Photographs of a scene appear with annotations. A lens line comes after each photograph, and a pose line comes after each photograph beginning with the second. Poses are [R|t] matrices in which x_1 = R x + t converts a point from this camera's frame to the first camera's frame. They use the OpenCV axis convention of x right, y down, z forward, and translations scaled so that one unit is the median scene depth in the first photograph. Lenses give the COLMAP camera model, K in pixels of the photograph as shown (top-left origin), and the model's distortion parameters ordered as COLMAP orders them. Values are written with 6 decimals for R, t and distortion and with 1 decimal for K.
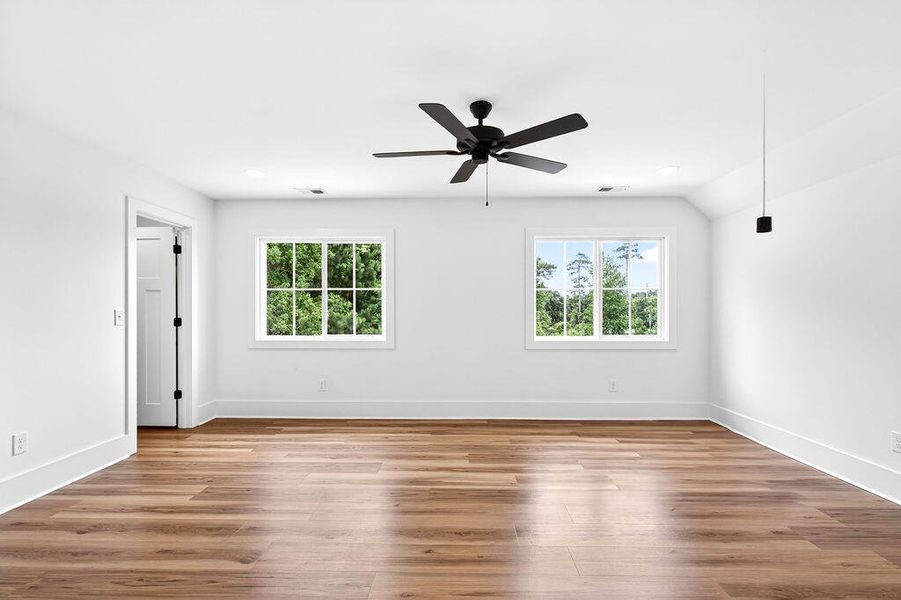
lens RADIAL K [[404.6, 0, 449.2], [0, 404.6, 306.6], [0, 0, 1]] dist [-0.000113, -0.000068]
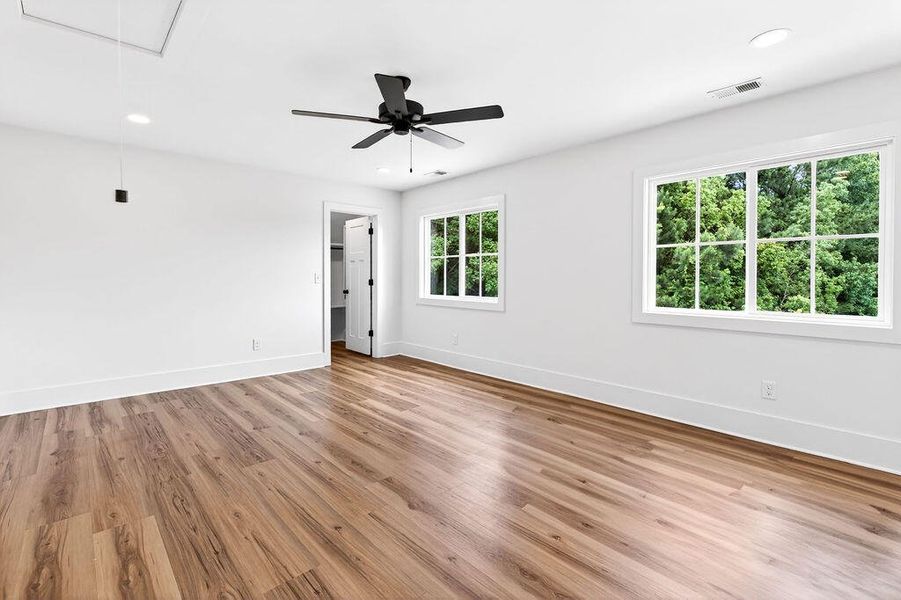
lens RADIAL K [[411.9, 0, 455.8], [0, 411.9, 273.8], [0, 0, 1]] dist [-0.000910, -0.000830]
pose [[0.694851, -0.002294, -0.719150, 0.544216], [0.002220, 0.999997, -0.001045, 0.009727], [0.719150, -0.000871, 0.694854, 0.194809]]
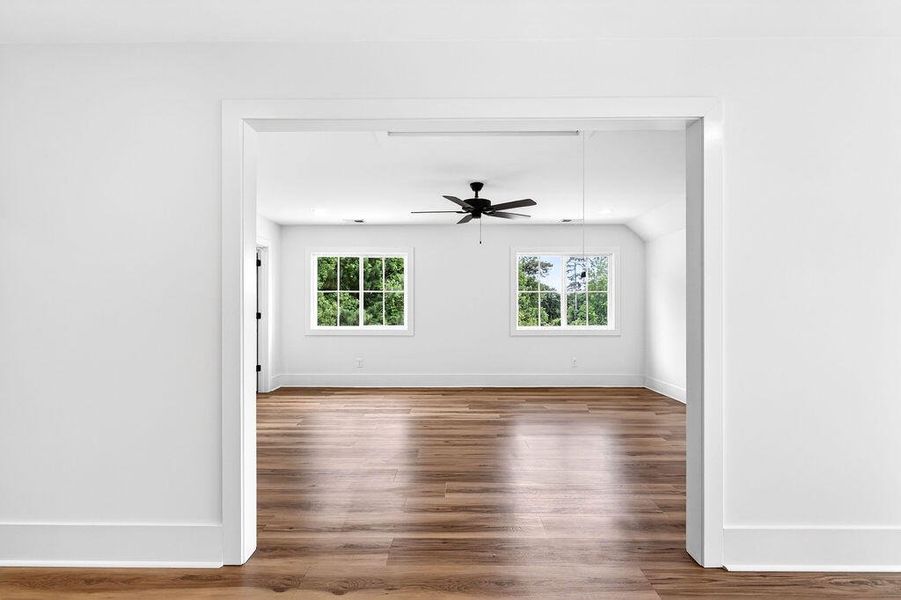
lens RADIAL K [[407.5, 0, 451.8], [0, 407.5, 297.1], [0, 0, 1]] dist [-0.000824, -0.000448]
pose [[0.999940, 0.000475, 0.010940, -0.023958], [-0.000304, 0.999877, -0.015653, -0.003549], [-0.010946, 0.015649, 0.999818, -0.377439]]
